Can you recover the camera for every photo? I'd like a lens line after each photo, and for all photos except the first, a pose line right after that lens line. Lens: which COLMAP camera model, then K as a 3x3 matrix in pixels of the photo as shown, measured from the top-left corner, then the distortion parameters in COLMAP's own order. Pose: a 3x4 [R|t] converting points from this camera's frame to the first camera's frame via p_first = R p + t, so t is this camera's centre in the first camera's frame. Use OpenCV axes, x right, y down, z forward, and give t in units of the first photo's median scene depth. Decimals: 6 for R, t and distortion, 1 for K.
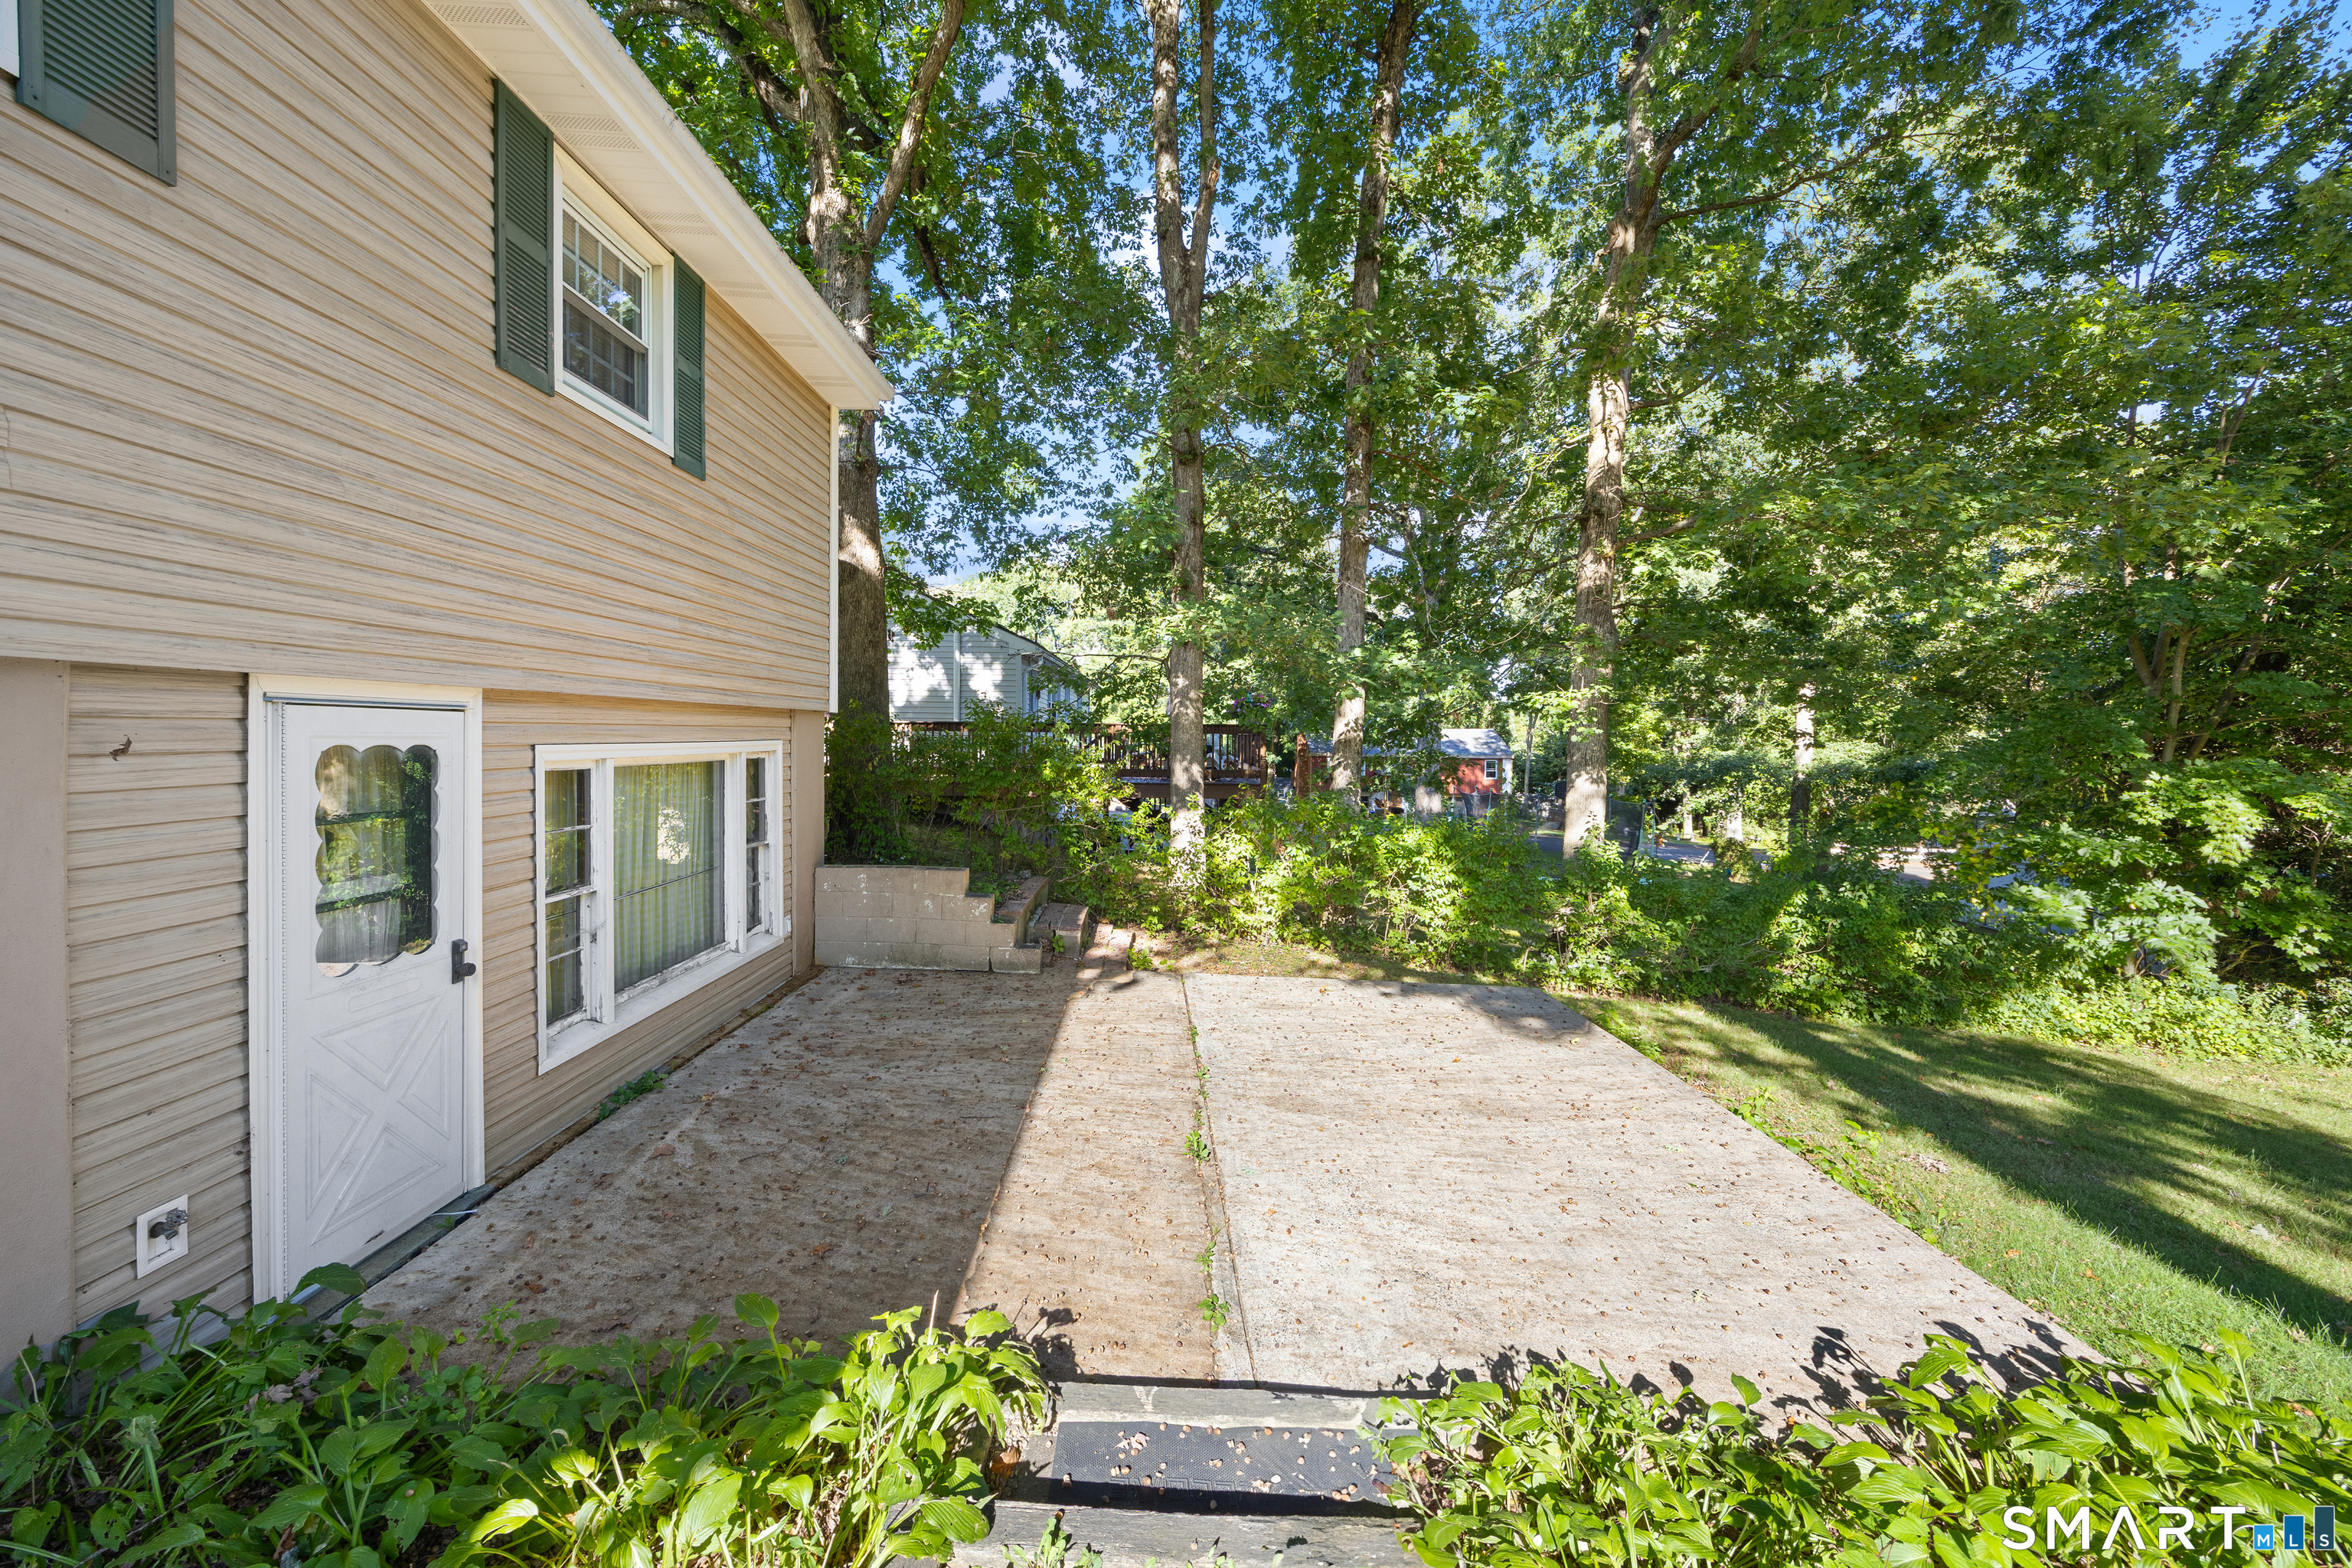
lens RADIAL K [[916.6, 0, 1183.6], [0, 916.6, 772.1], [0, 0, 1]] dist [-0.001469, -0.000812]
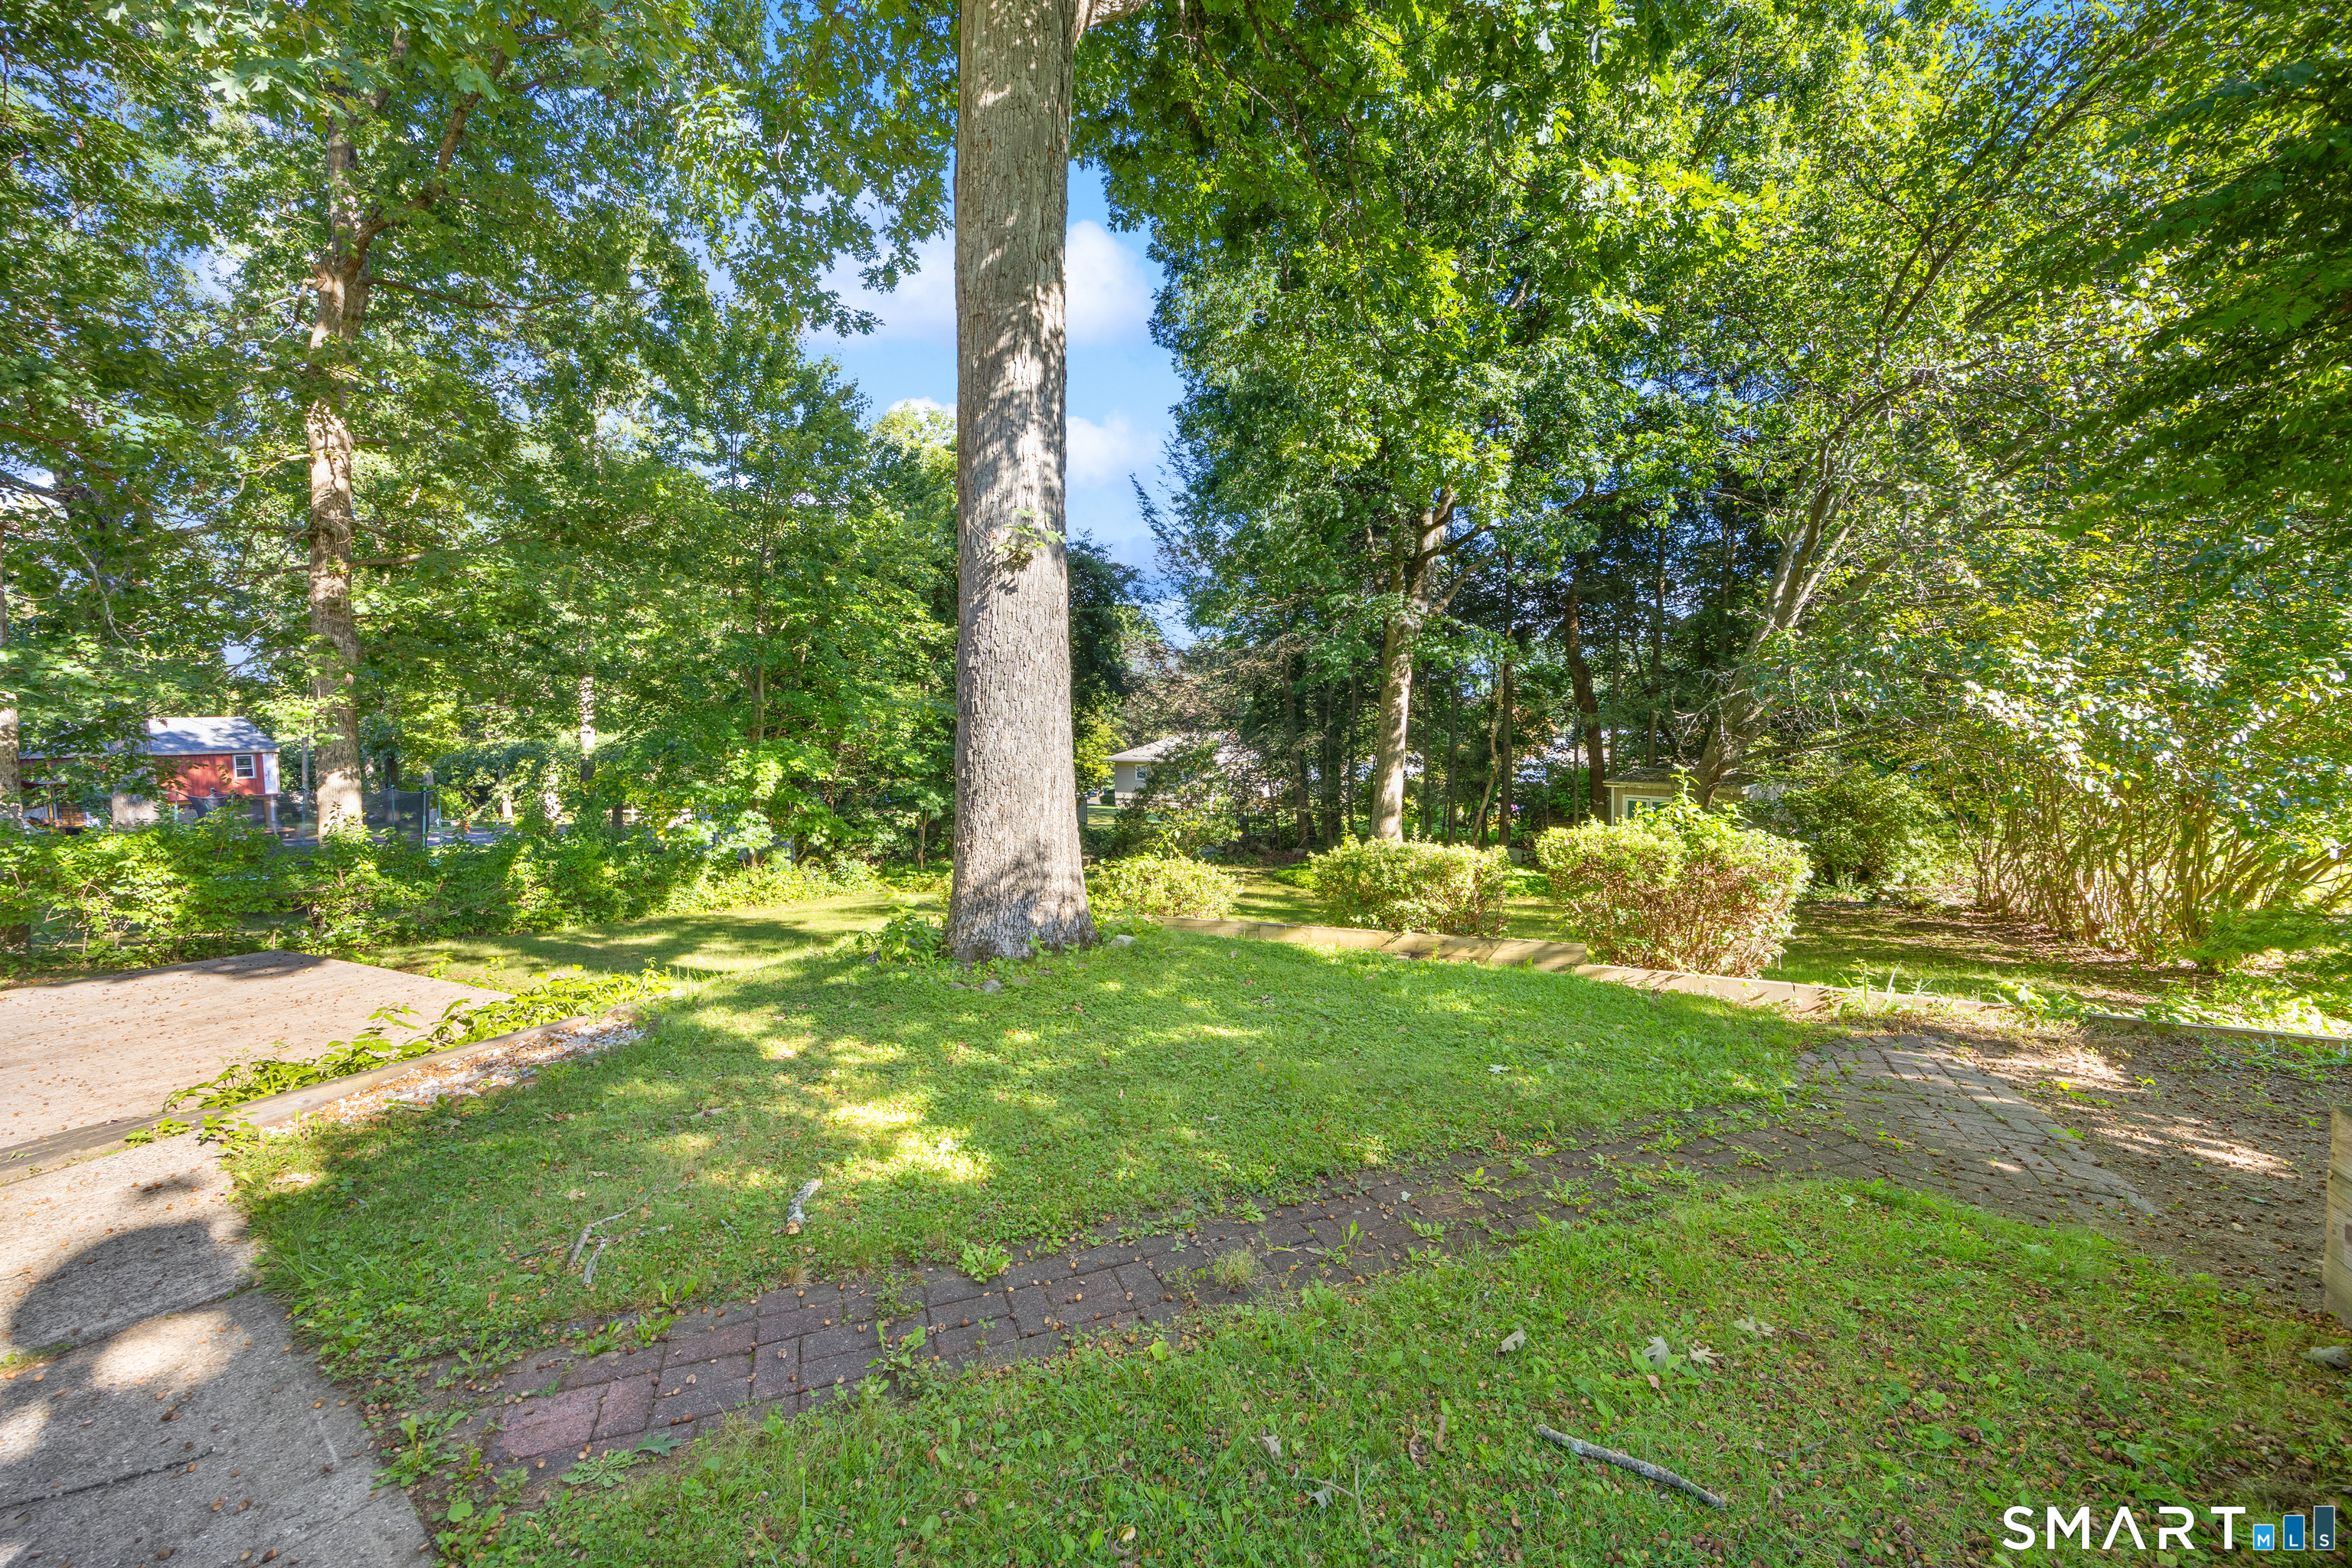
lens RADIAL K [[916.6, 0, 1190.4], [0, 916.6, 784.5], [0, 0, 1]] dist [-0.001469, -0.000812]
pose [[0.435087, -0.077247, 0.897069, -0.132740], [0.045616, 0.996925, 0.063721, -0.004565], [-0.899232, 0.013196, 0.437272, -0.515622]]
